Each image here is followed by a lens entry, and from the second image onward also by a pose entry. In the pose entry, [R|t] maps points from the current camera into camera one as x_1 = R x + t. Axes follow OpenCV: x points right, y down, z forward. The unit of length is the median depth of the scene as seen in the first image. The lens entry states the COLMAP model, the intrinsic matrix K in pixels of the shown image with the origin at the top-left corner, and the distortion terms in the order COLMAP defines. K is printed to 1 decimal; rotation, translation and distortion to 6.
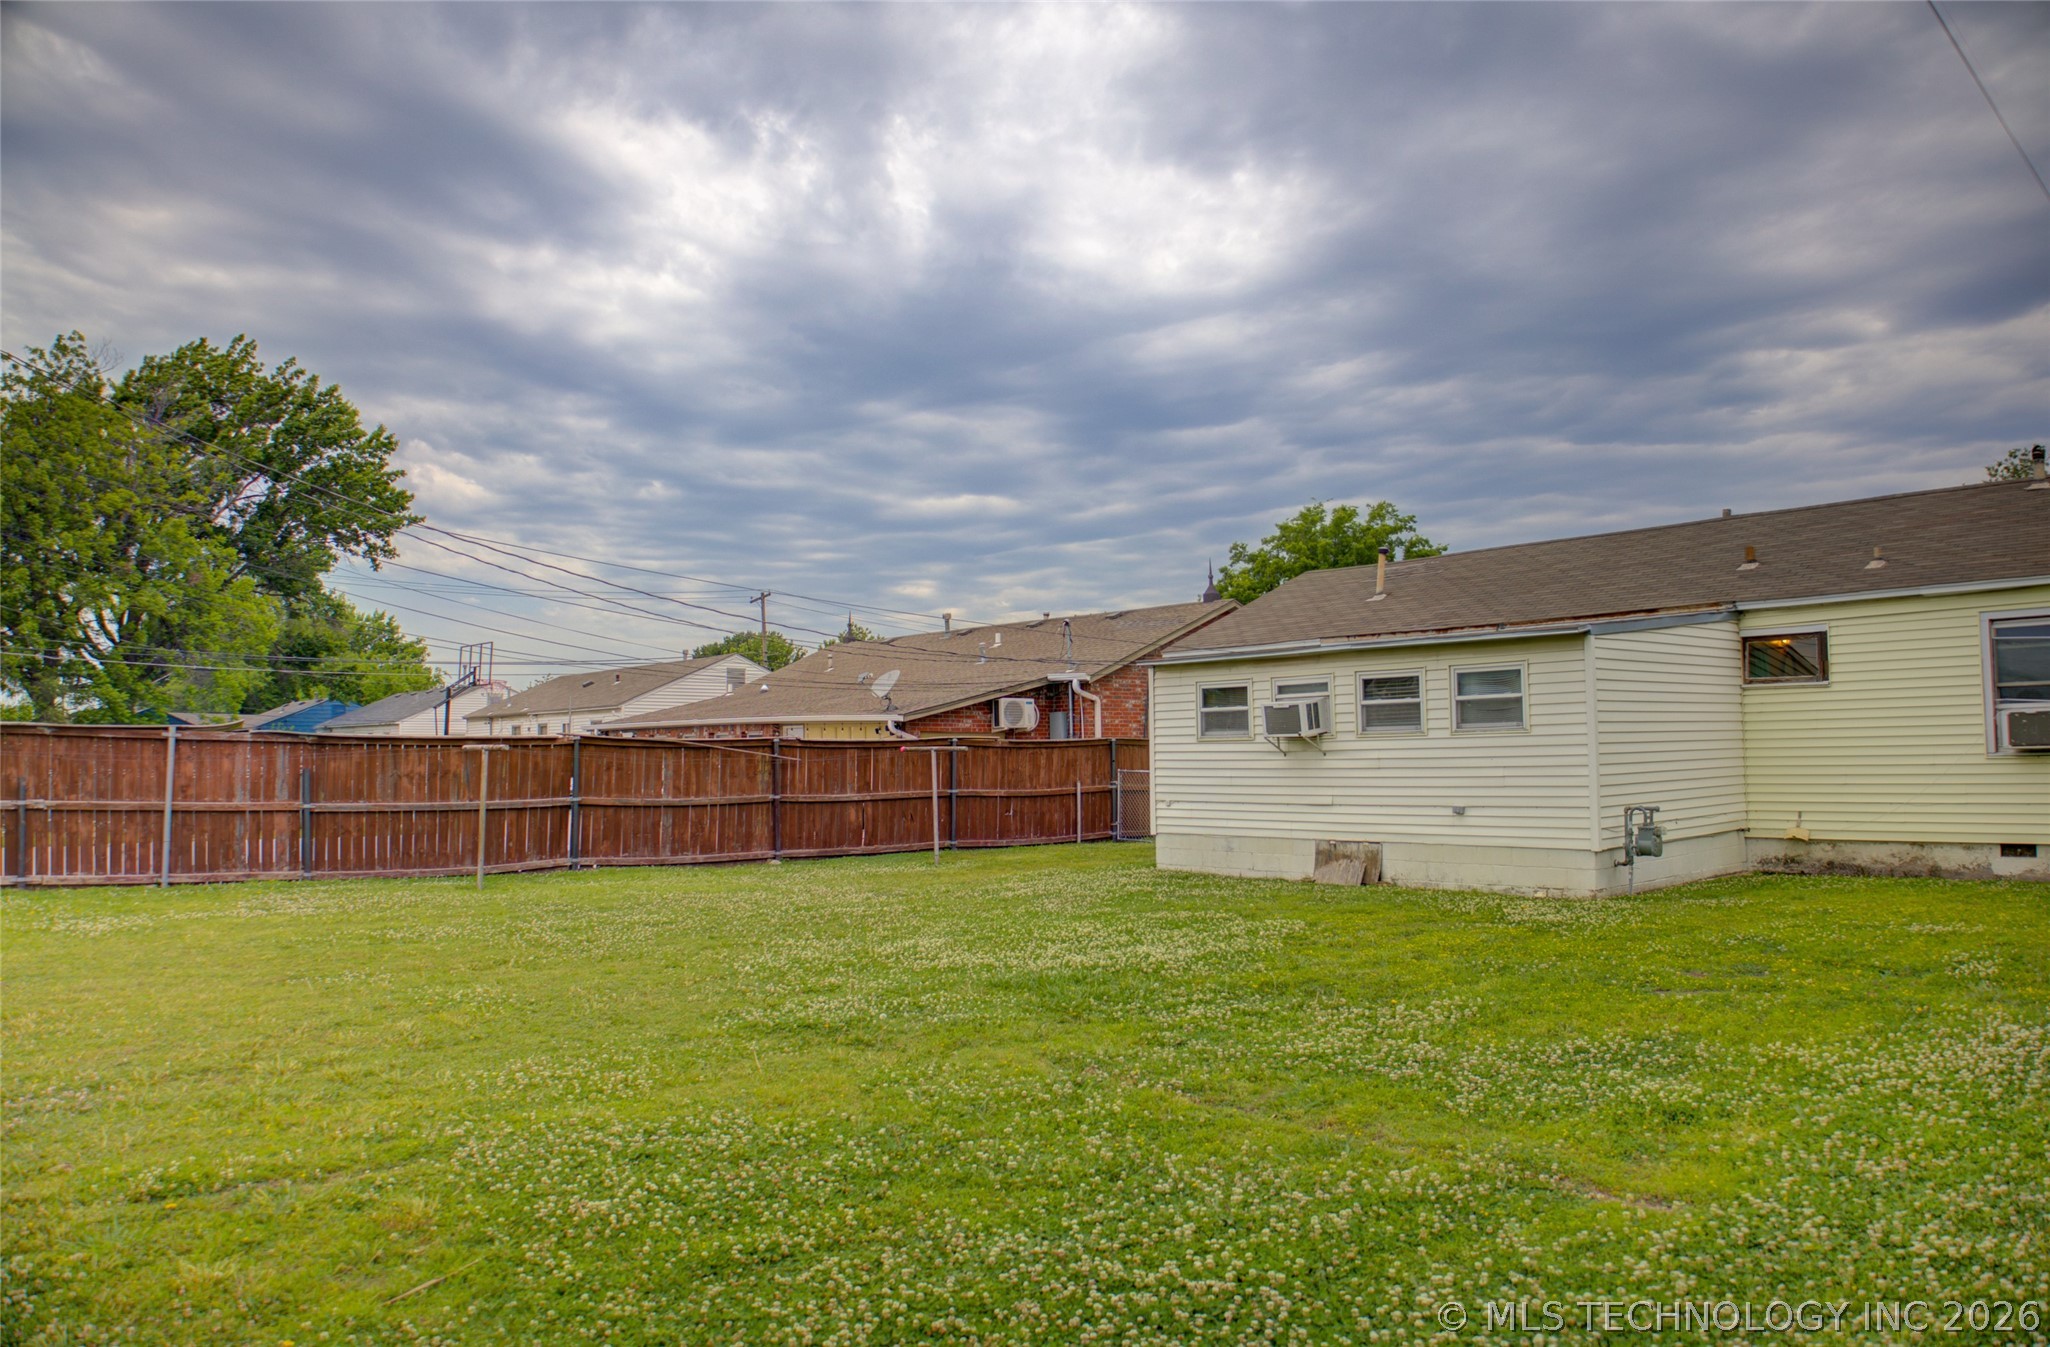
lens RADIAL K [[1446.5, 0, 1023.8], [0, 1446.5, 646.3], [0, 0, 1]] dist [-0.156086, 0.091217]
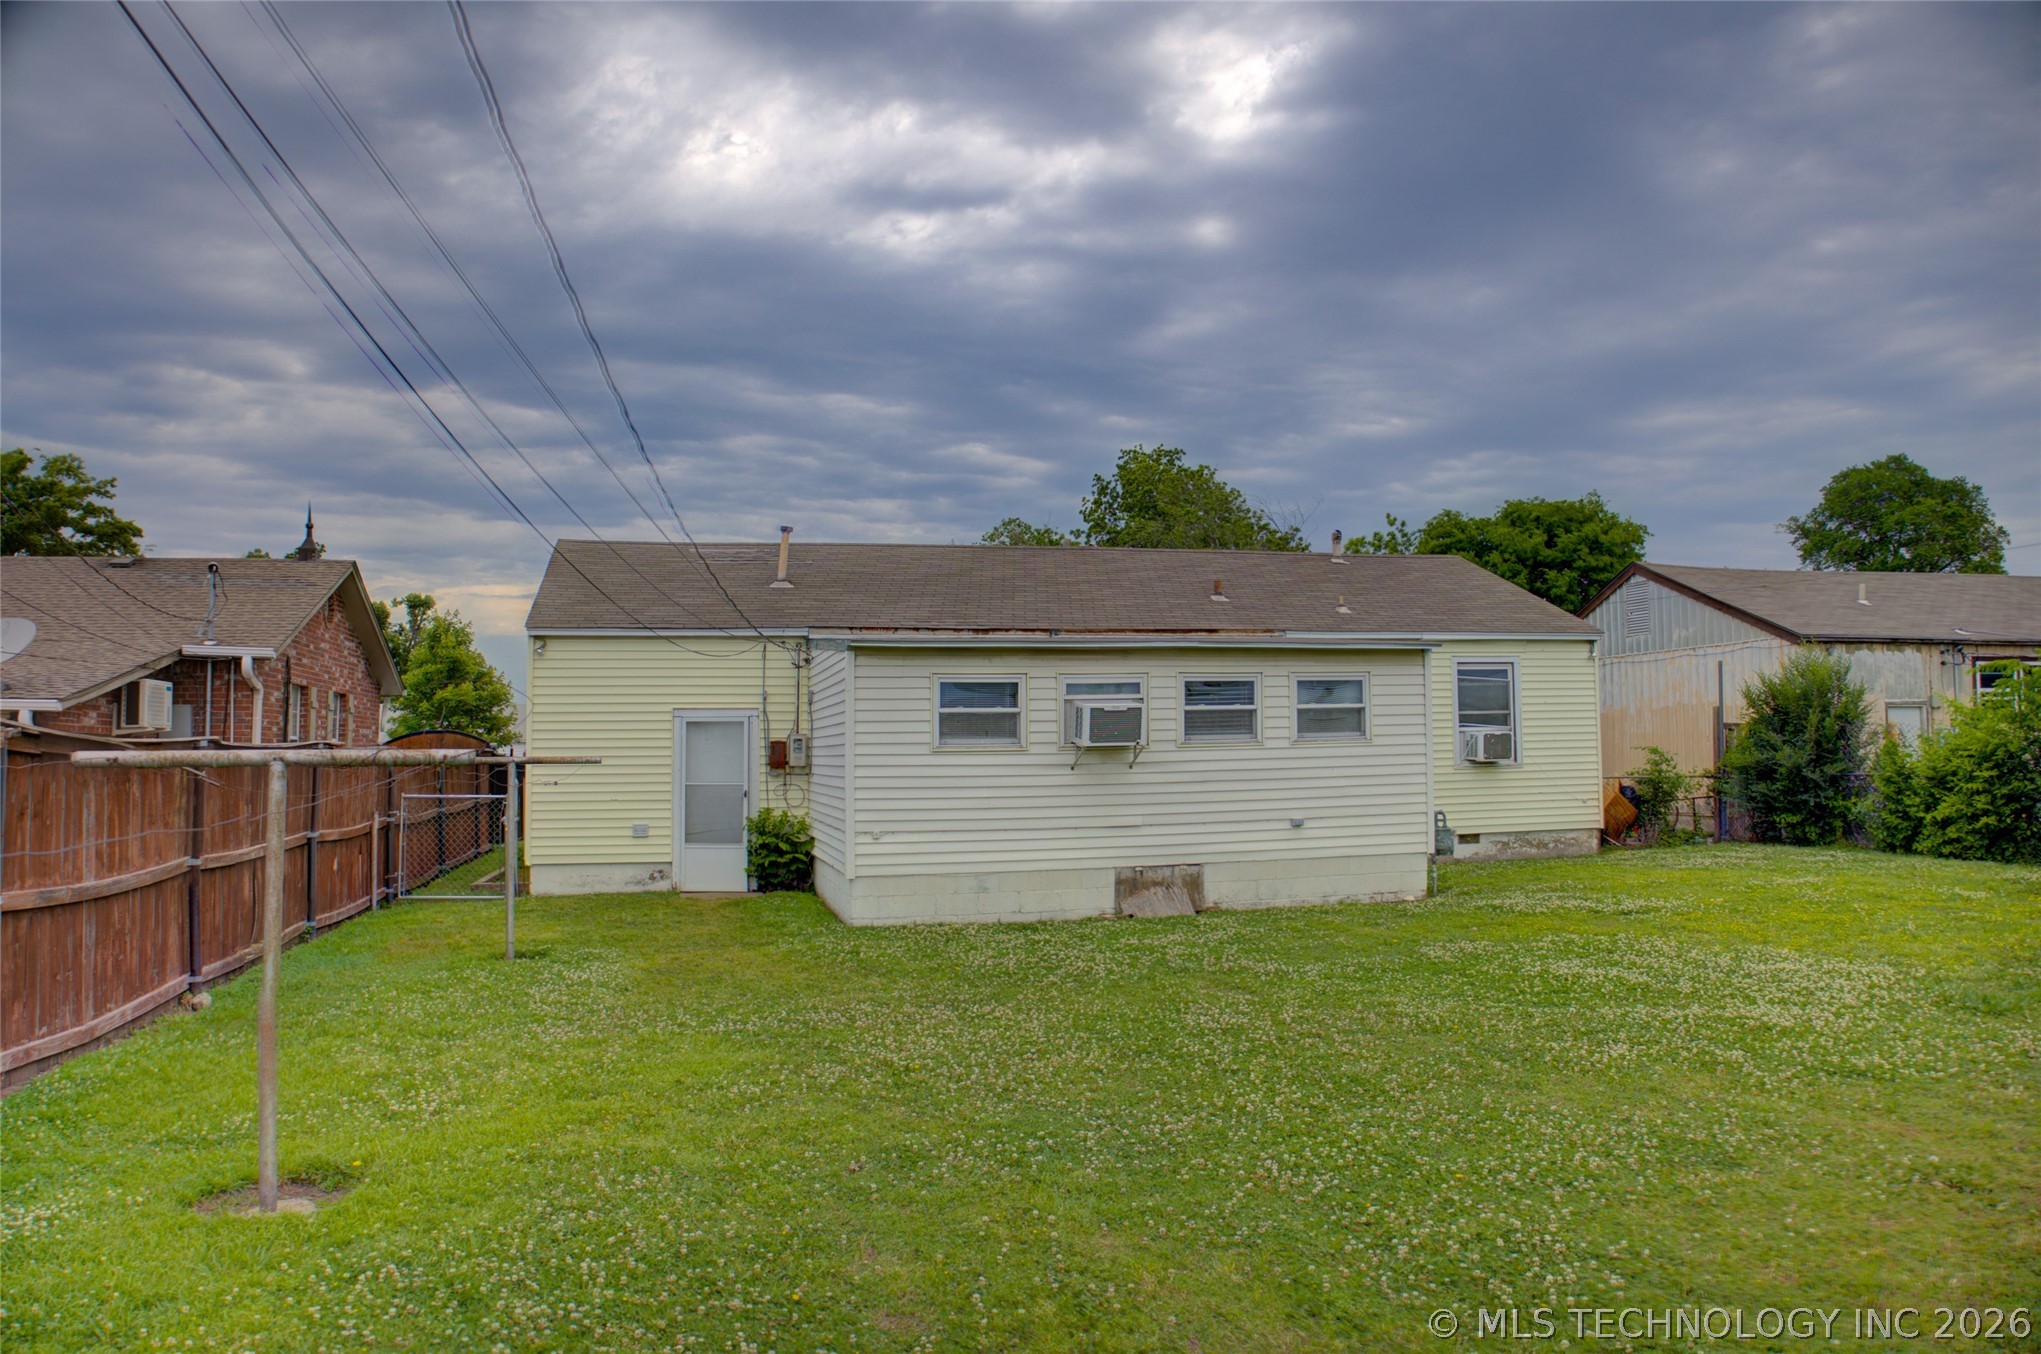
lens RADIAL K [[1396.6, 0, 1027.5], [0, 1396.6, 674.2], [0, 0, 1]] dist [-0.169162, 0.097491]
pose [[0.423654, 0.055386, 0.904129, -0.485274], [-0.054883, 0.997865, -0.035411, 0.045006], [-0.904160, -0.034619, 0.425789, 0.597542]]
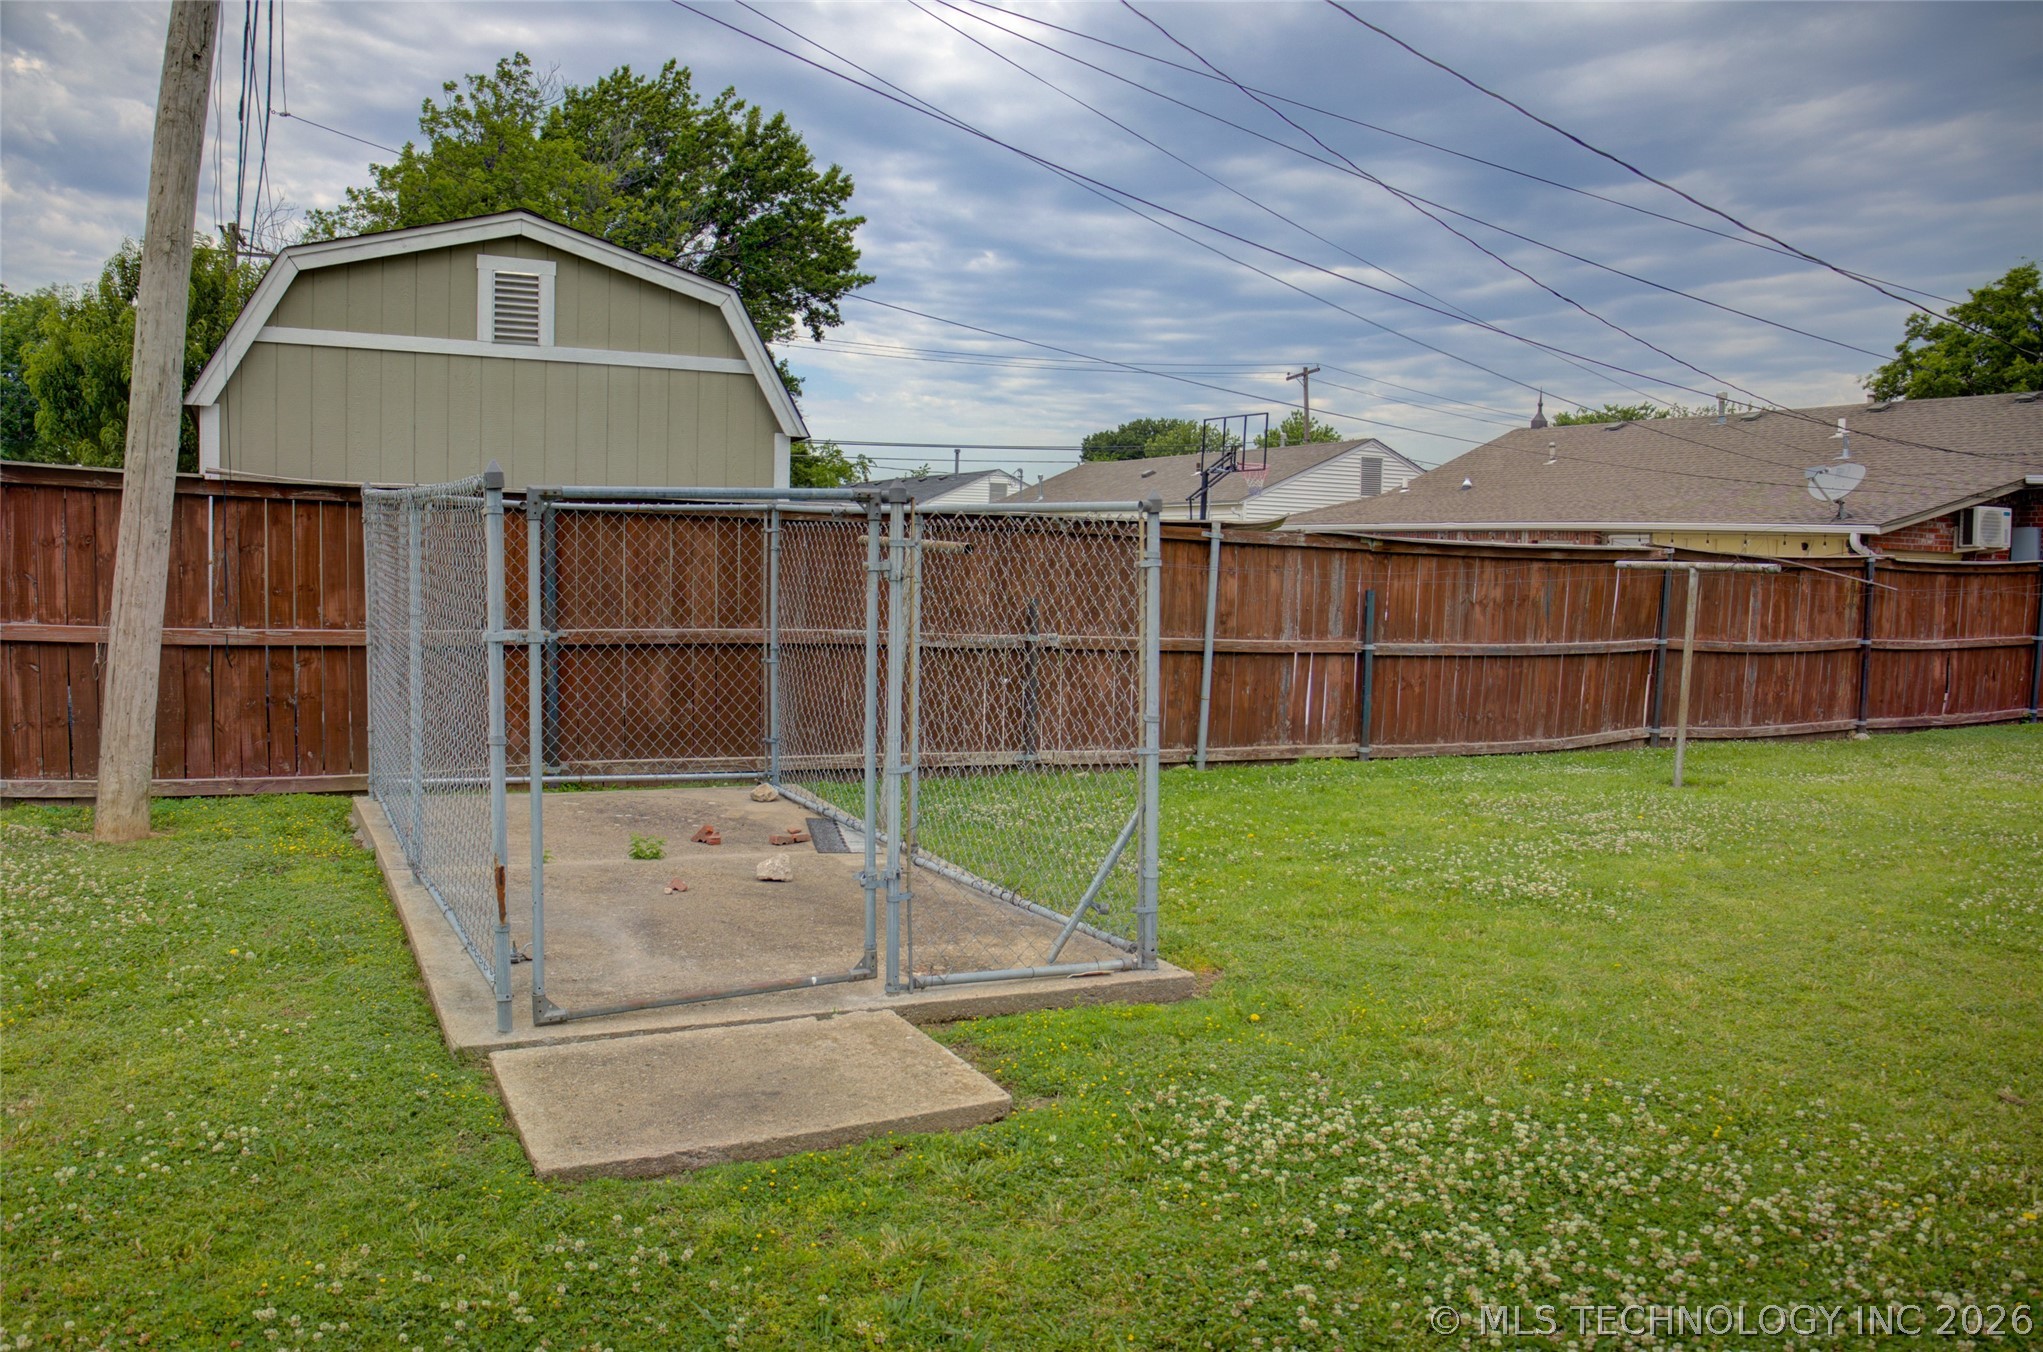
lens RADIAL K [[1613.3, 0, 1021.5], [0, 1613.3, 676.0], [0, 0, 1]] dist [-0.139506, 0.090942]
pose [[0.975406, 0.041877, -0.216401, -0.428022], [-0.010013, 0.989191, 0.146289, 0.016082], [0.220188, -0.140524, 0.965282, 0.195669]]
